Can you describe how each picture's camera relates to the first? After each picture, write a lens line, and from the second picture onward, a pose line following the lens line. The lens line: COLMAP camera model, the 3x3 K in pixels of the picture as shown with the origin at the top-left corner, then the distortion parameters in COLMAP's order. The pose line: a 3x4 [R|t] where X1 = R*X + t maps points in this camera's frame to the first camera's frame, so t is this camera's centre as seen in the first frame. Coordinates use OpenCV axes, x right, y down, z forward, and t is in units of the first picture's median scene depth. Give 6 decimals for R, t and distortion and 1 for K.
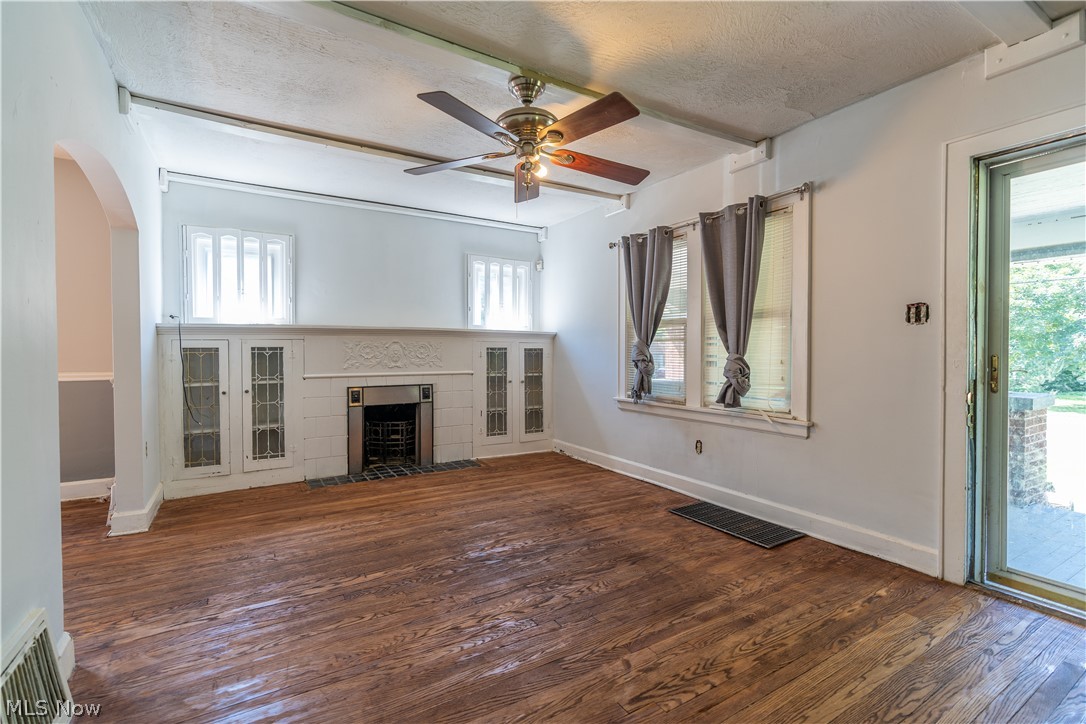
lens RADIAL K [[493.6, 0, 550.9], [0, 493.6, 359.2], [0, 0, 1]] dist [-0.009722, 0.002901]
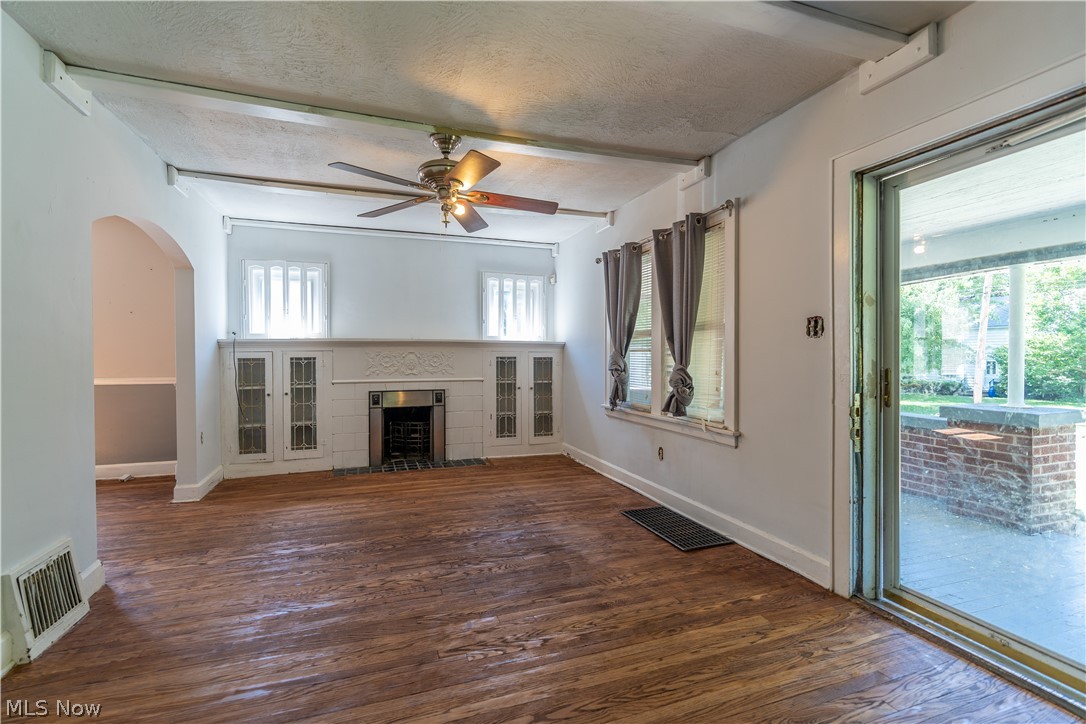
lens RADIAL K [[493.6, 0, 545.1], [0, 493.6, 362.0], [0, 0, 1]] dist [-0.009722, 0.002901]
pose [[0.979218, 0.001386, -0.202807, 0.316366], [-0.002307, 0.999988, -0.004303, -0.011881], [0.202798, 0.004682, 0.979209, -0.080163]]
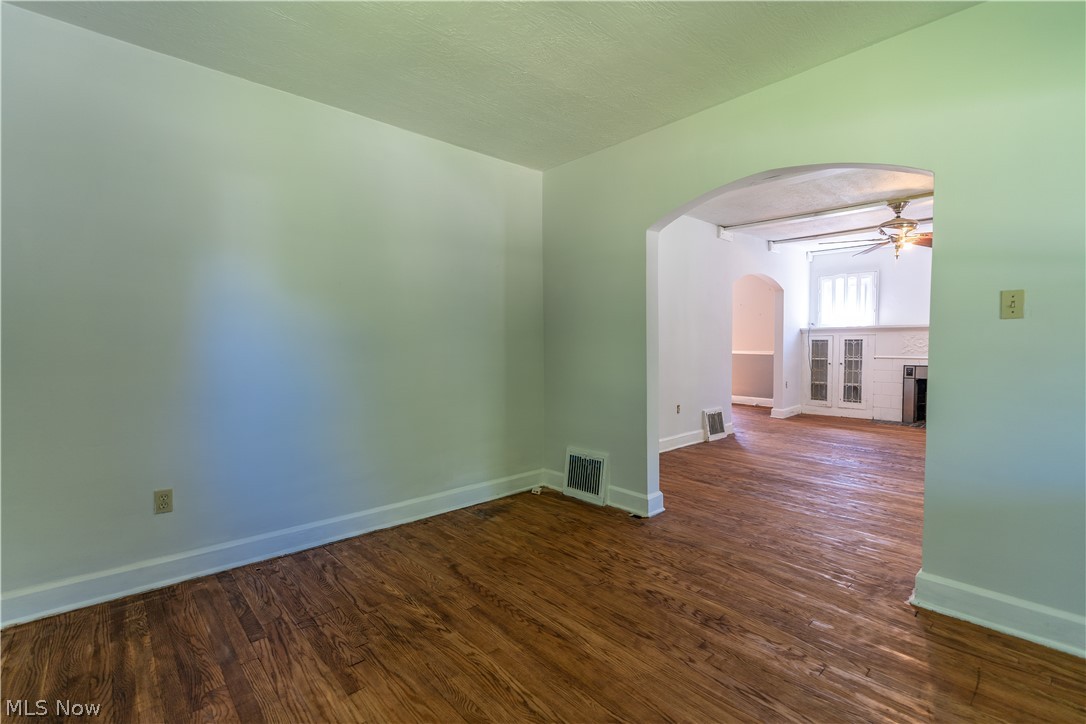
lens RADIAL K [[493.6, 0, 557.7], [0, 493.6, 358.7], [0, 0, 1]] dist [-0.009722, 0.002901]
pose [[0.216511, 0.038163, -0.975534, 1.157532], [-0.017088, 0.999231, 0.035298, 0.000919], [0.976131, 0.009028, 0.216996, -0.526369]]
